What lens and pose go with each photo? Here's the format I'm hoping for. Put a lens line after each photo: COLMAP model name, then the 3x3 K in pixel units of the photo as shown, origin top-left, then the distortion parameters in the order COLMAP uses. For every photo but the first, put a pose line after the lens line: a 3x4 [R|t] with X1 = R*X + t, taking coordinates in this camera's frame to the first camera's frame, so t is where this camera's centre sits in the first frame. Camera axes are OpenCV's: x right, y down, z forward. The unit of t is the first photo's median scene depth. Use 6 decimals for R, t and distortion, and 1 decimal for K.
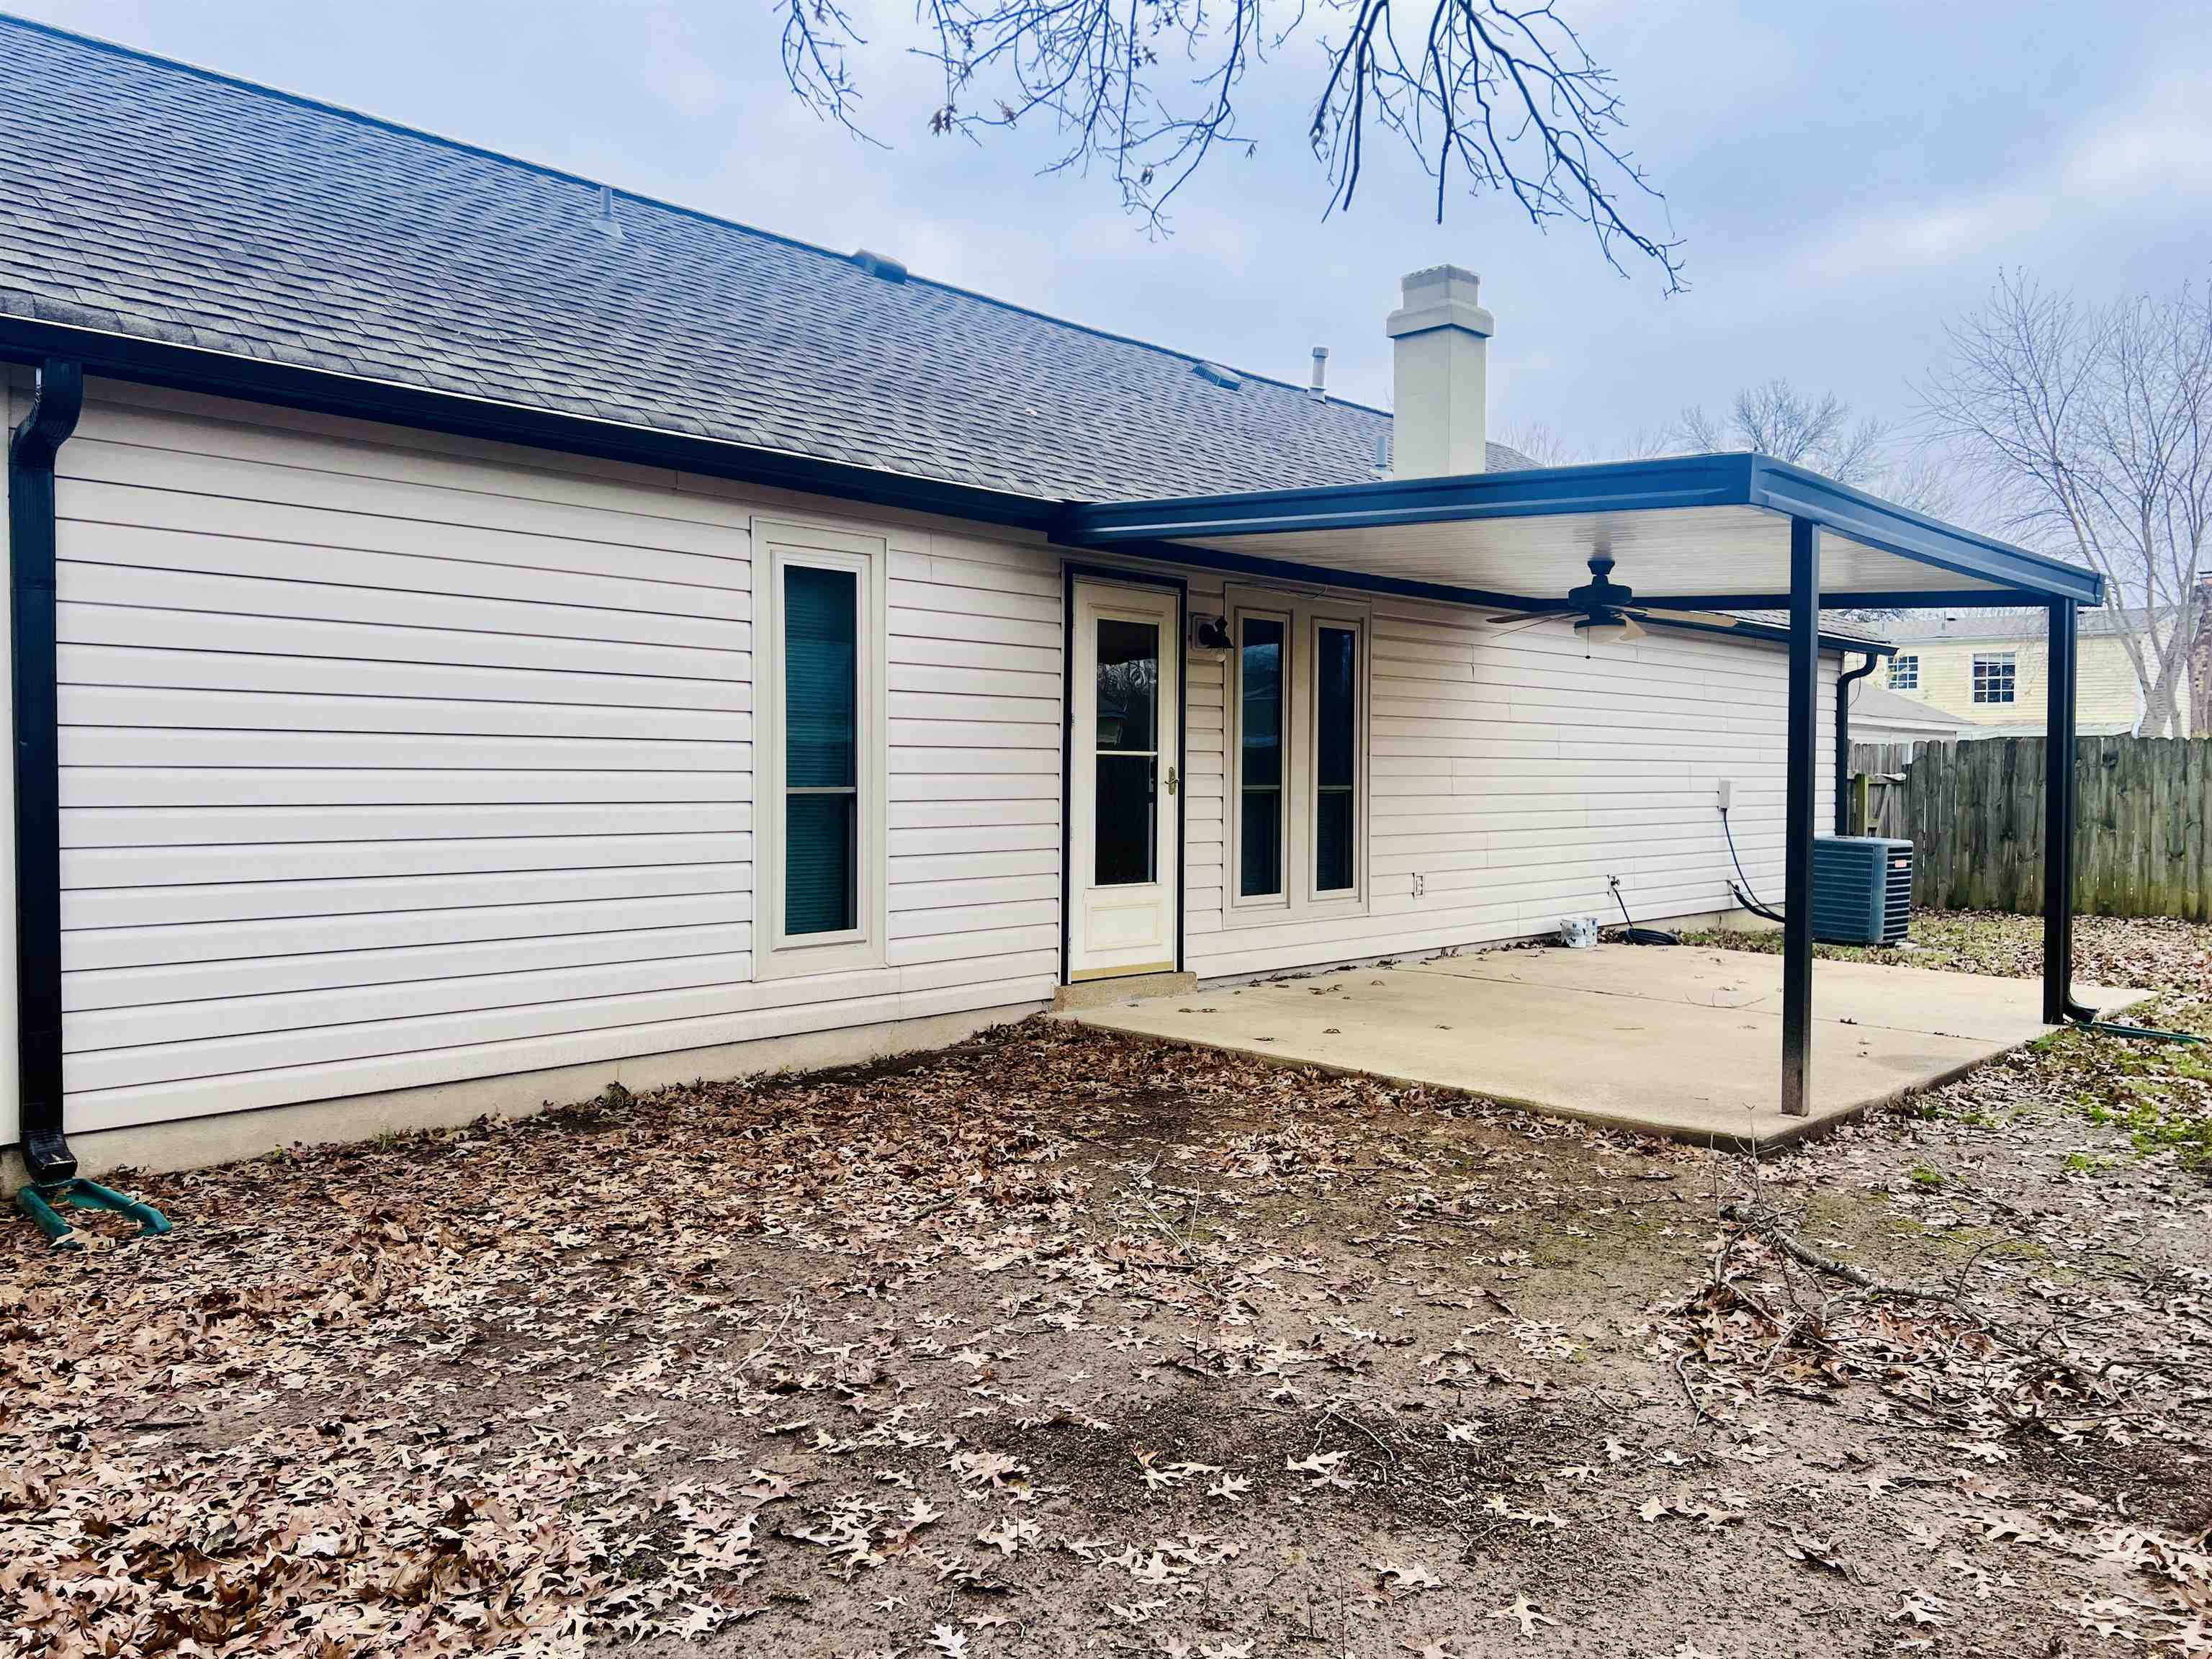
lens RADIAL K [[1650.9, 0, 1085.5], [0, 1650.9, 834.7], [0, 0, 1]] dist [0.066551, -0.069419]
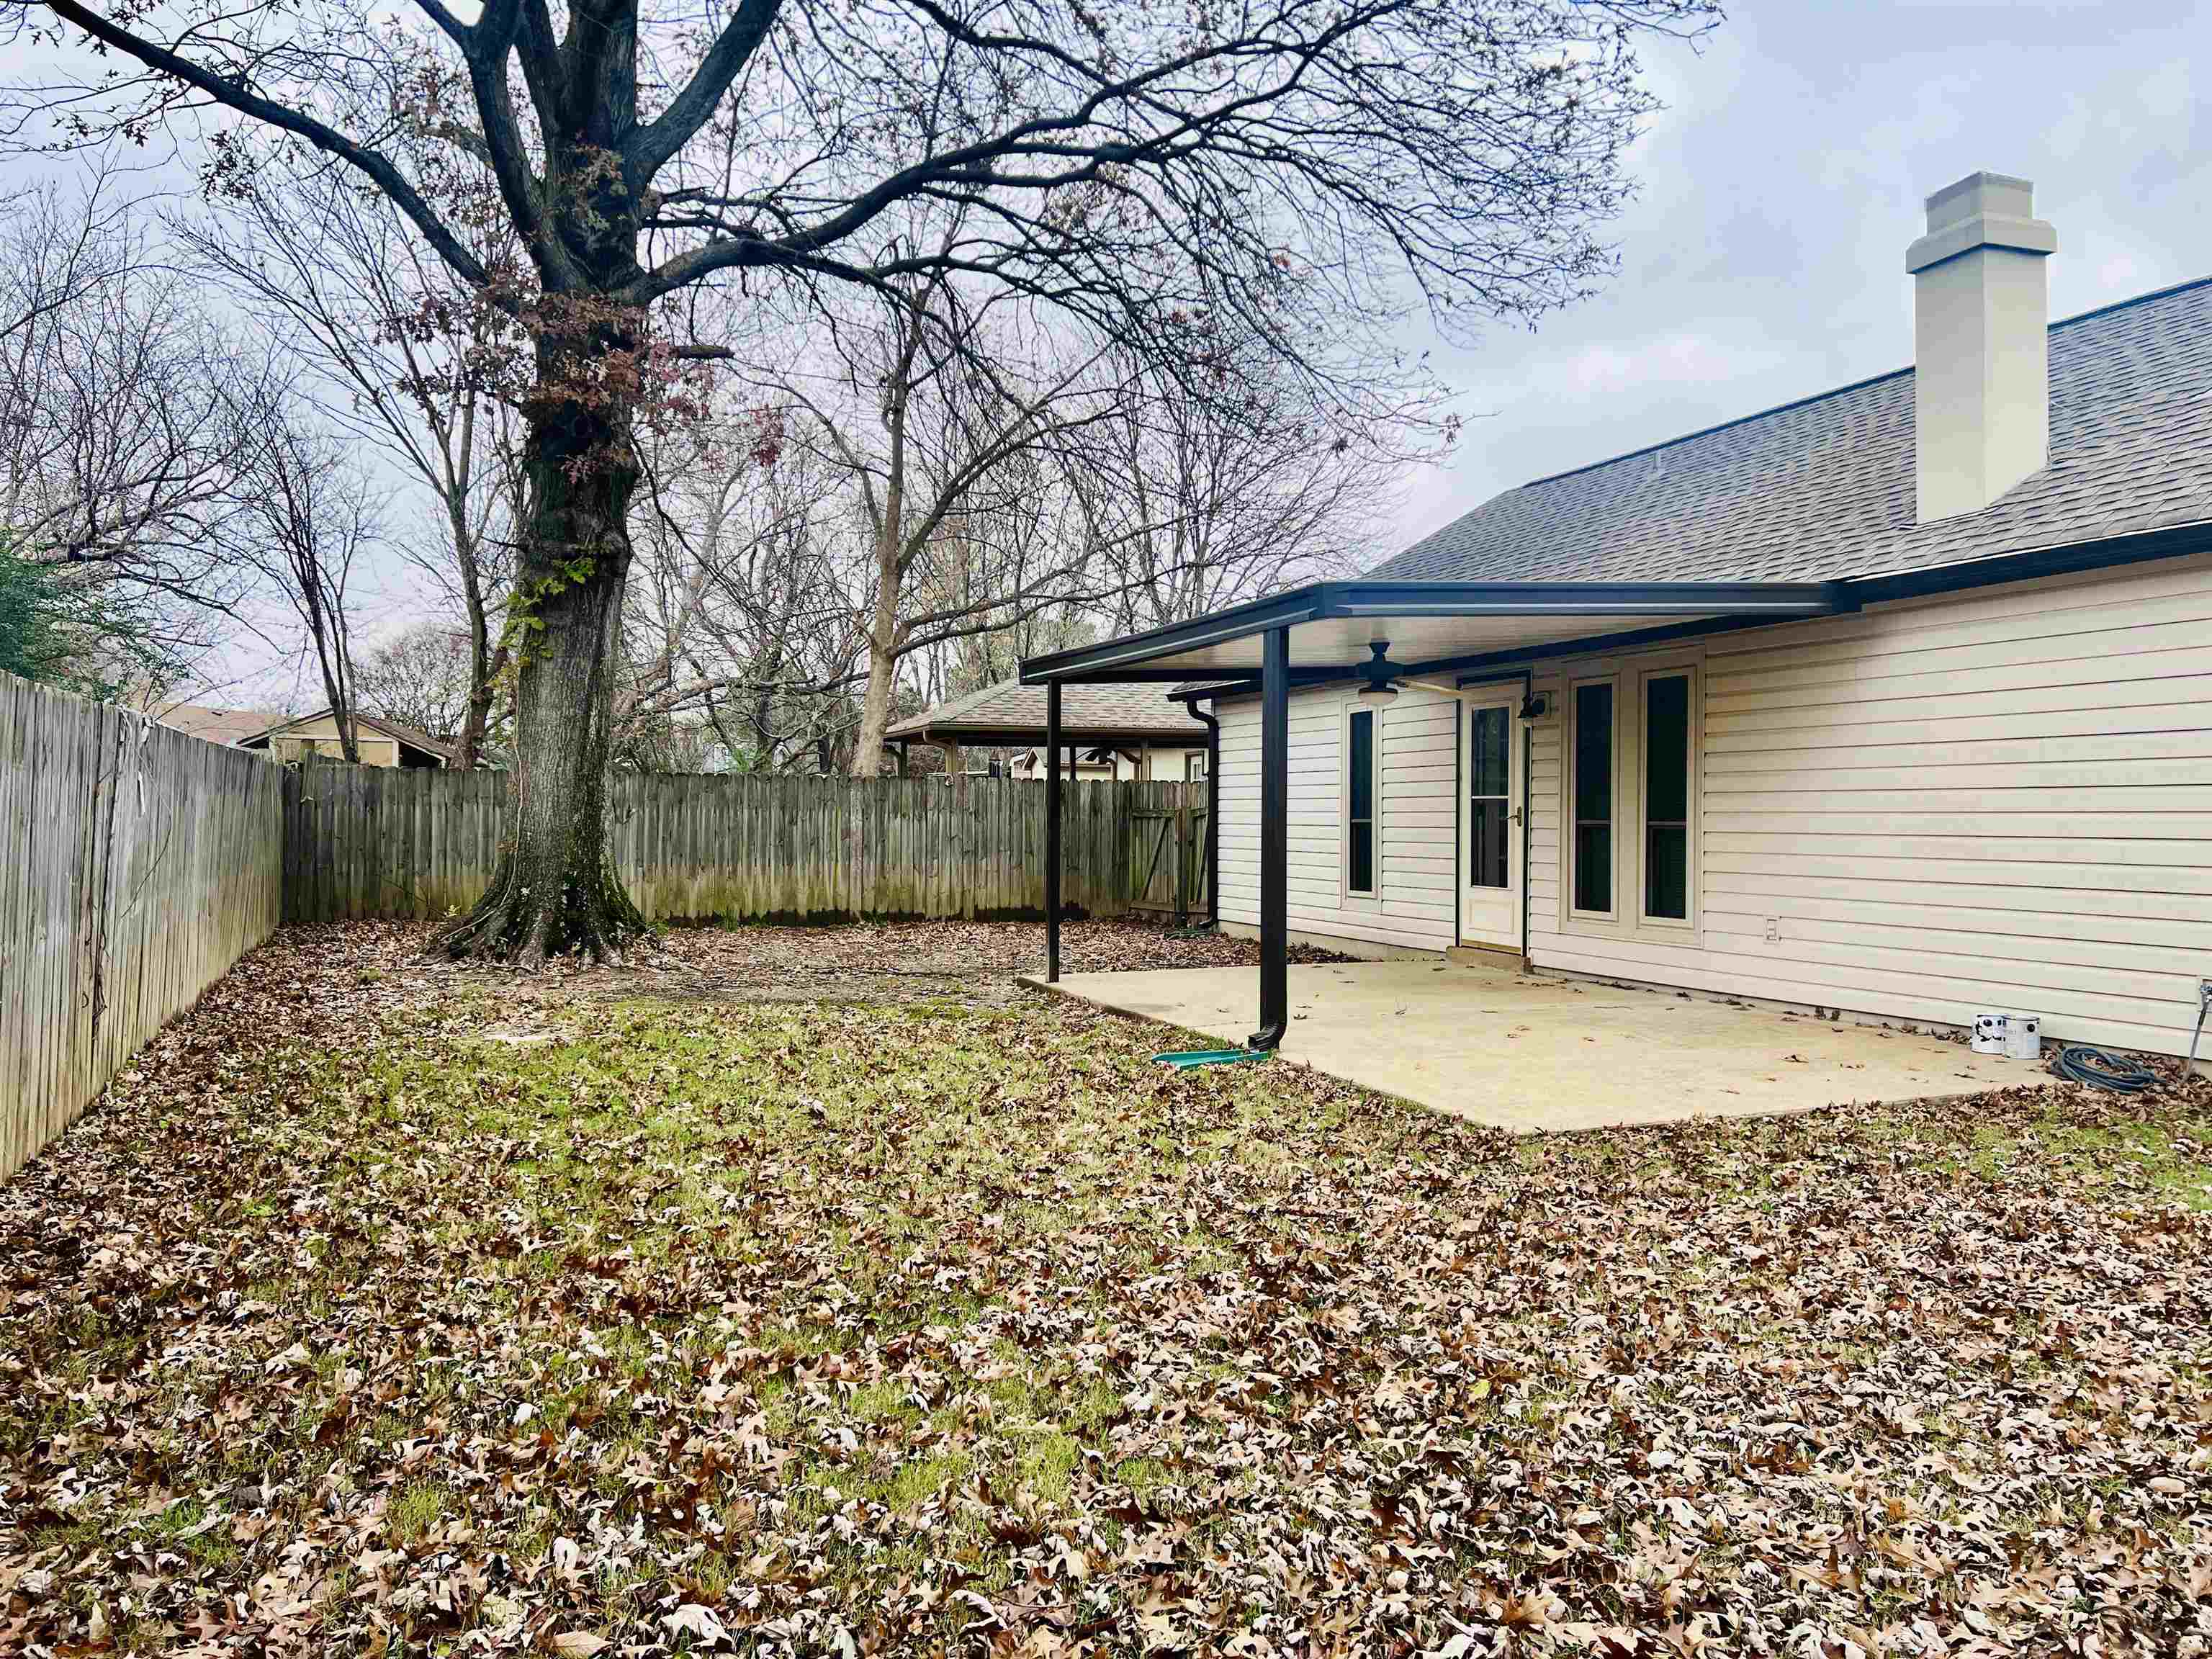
lens RADIAL K [[1650.9, 0, 1130.3], [0, 1650.9, 811.8], [0, 0, 1]] dist [0.066551, -0.069419]
pose [[-0.398722, -0.005833, -0.917053, 1.357980], [-0.037113, 0.999263, 0.009781, -0.035444], [0.916321, 0.037934, -0.398644, 1.165477]]
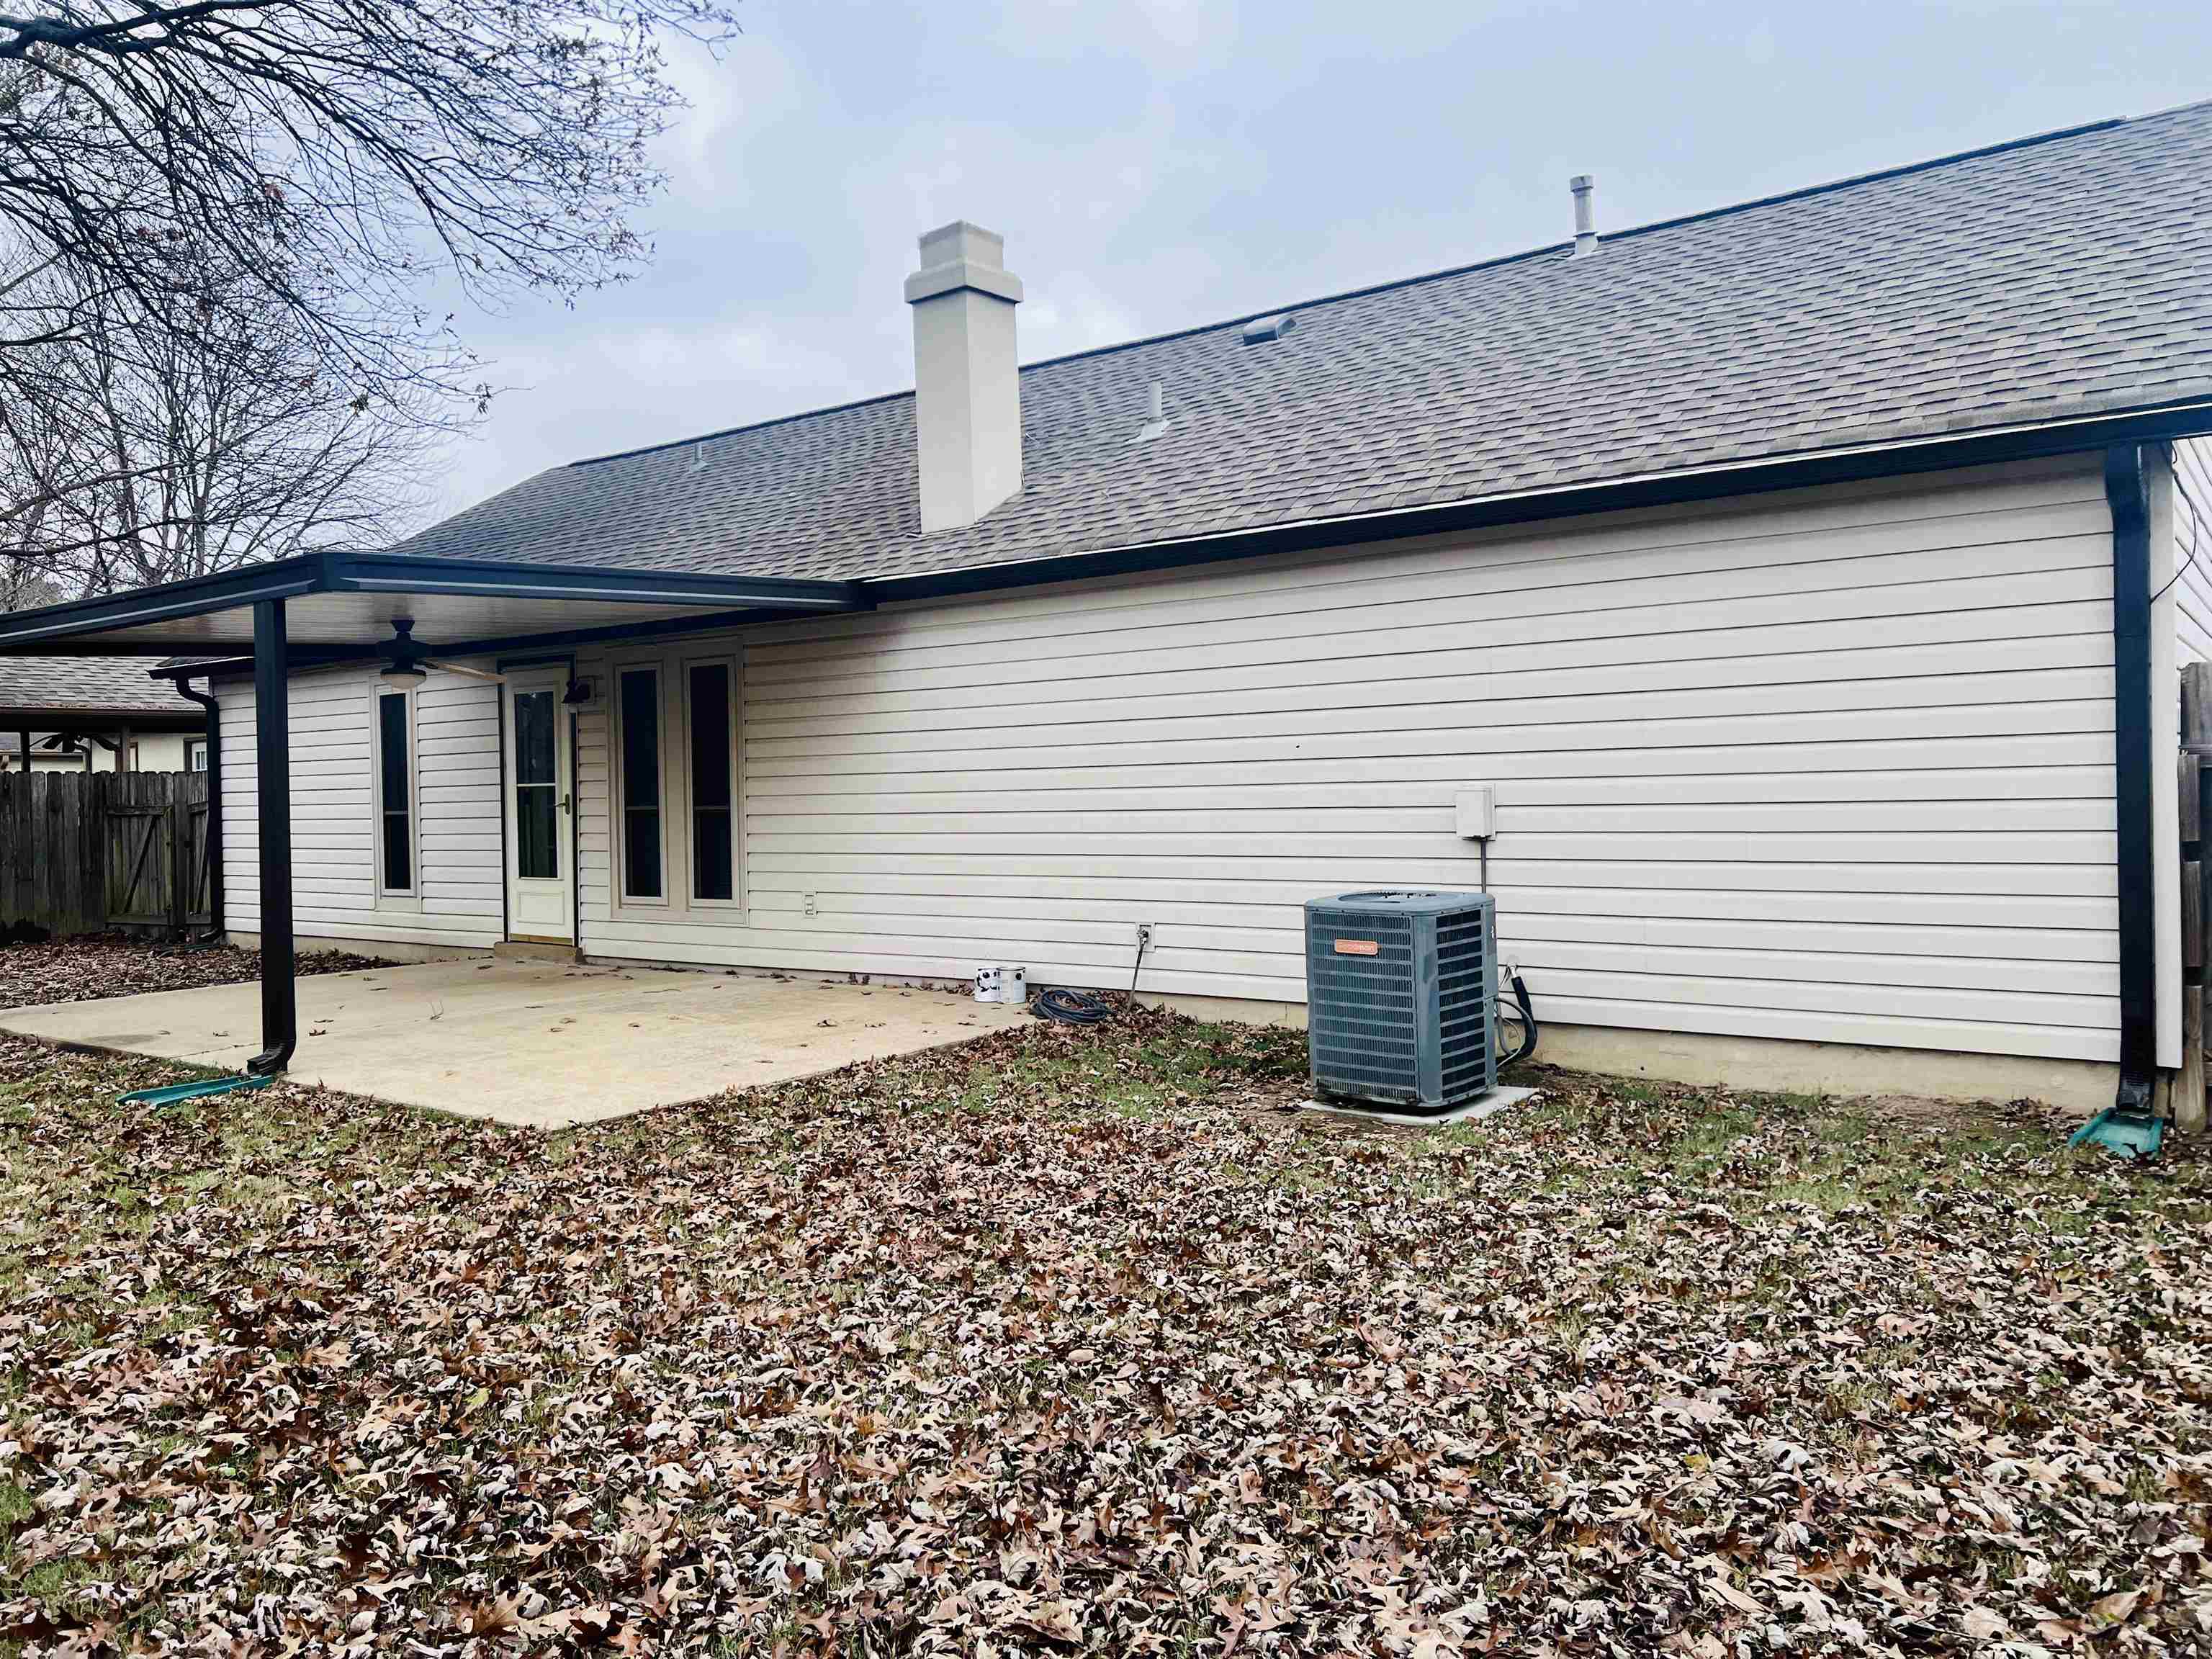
lens RADIAL K [[1650.9, 0, 1109.6], [0, 1650.9, 806.3], [0, 0, 1]] dist [0.066551, -0.069419]
pose [[0.123186, 0.003461, -0.992378, 1.360487], [-0.014620, 0.999892, 0.001672, -0.036916], [0.992276, 0.014303, 0.123224, 1.182381]]
